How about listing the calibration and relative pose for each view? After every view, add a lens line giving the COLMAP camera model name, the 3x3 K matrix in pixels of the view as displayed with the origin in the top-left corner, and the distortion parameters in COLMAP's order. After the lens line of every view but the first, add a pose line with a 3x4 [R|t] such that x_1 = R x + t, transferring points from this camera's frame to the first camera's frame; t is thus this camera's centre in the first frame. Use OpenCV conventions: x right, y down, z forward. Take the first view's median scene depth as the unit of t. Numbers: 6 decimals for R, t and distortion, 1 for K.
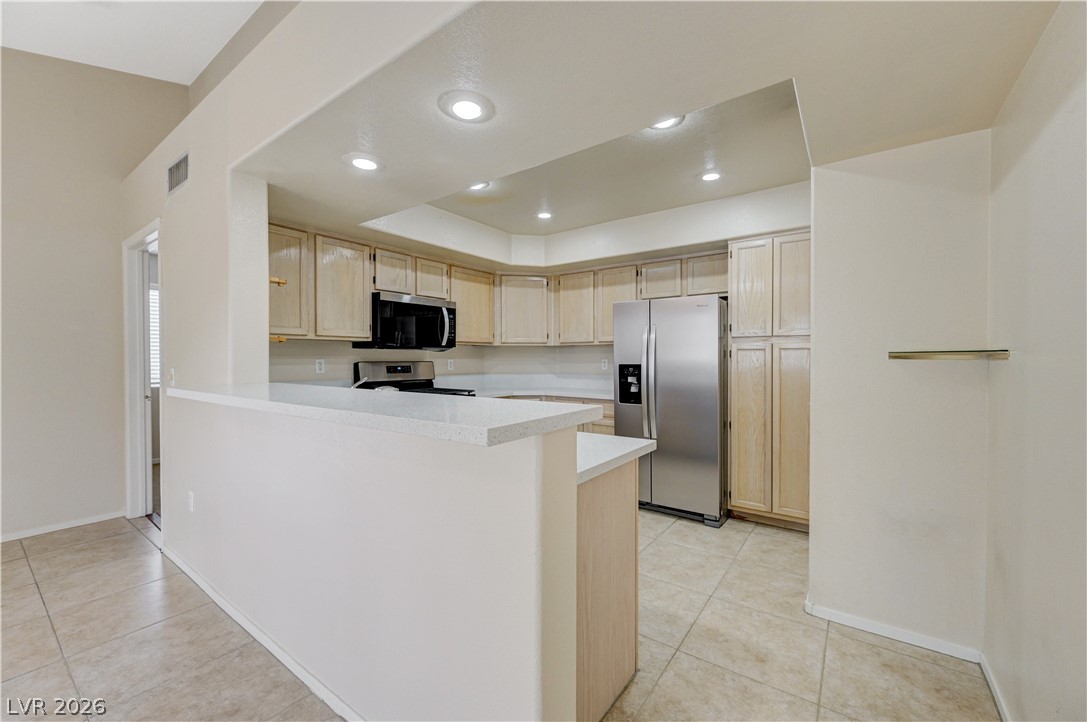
lens RADIAL K [[430.3, 0, 550.1], [0, 430.3, 363.3], [0, 0, 1]] dist [0.002434, 0.000755]
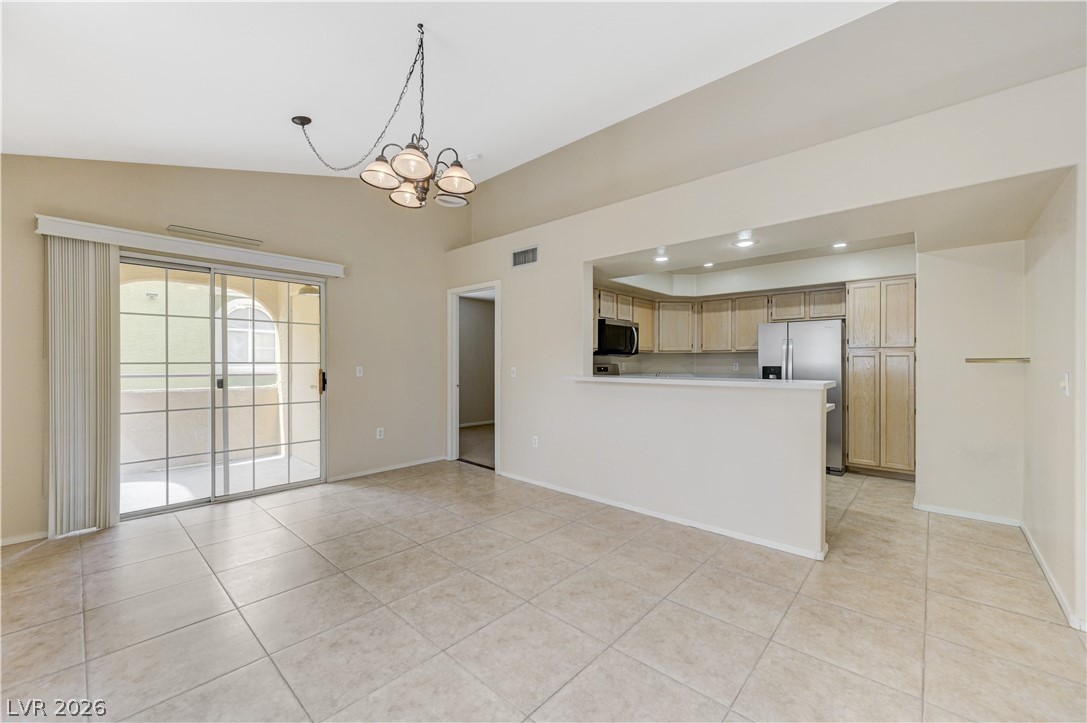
lens RADIAL K [[430.3, 0, 550.2], [0, 430.3, 363.3], [0, 0, 1]] dist [0.002434, 0.000755]
pose [[0.994667, 0.002635, -0.103107, -0.423426], [-0.003654, 0.999946, -0.009695, 0.009734], [0.103076, 0.010020, 0.994623, -0.545410]]
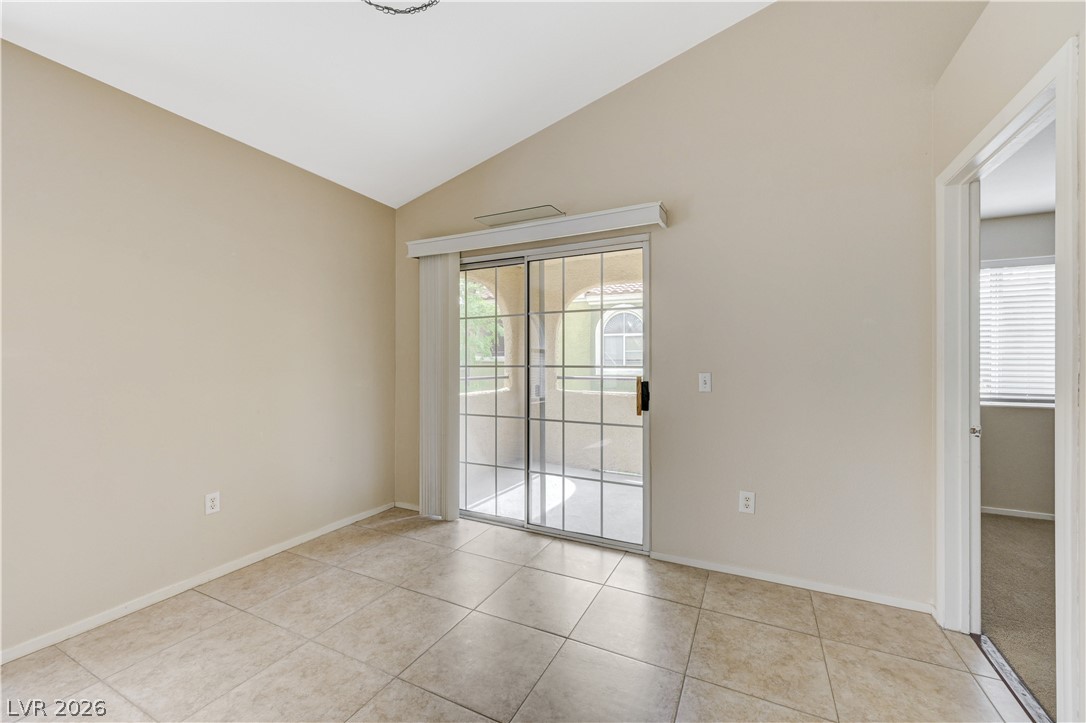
lens RADIAL K [[433.8, 0, 549.2], [0, 433.8, 361.2], [0, 0, 1]] dist [0.001173, 0.000118]
pose [[0.168787, -0.003048, -0.985648, -0.448321], [-0.014519, 0.999879, -0.005578, -0.004509], [0.985546, 0.015252, 0.168723, 0.332305]]
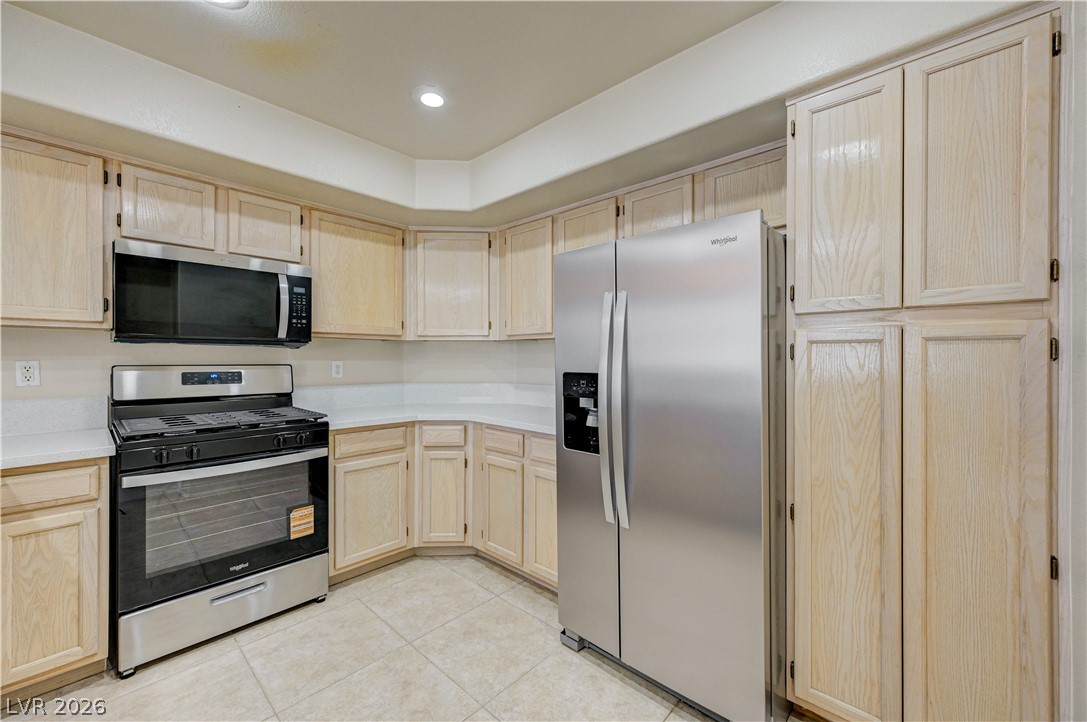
lens RADIAL K [[430.3, 0, 547.9], [0, 430.3, 358.9], [0, 0, 1]] dist [0.002434, 0.000755]
pose [[0.993086, 0.002571, -0.117362, 0.211299], [-0.004045, 0.999916, -0.012325, -0.007957], [0.117321, 0.012714, 0.993013, 0.507497]]
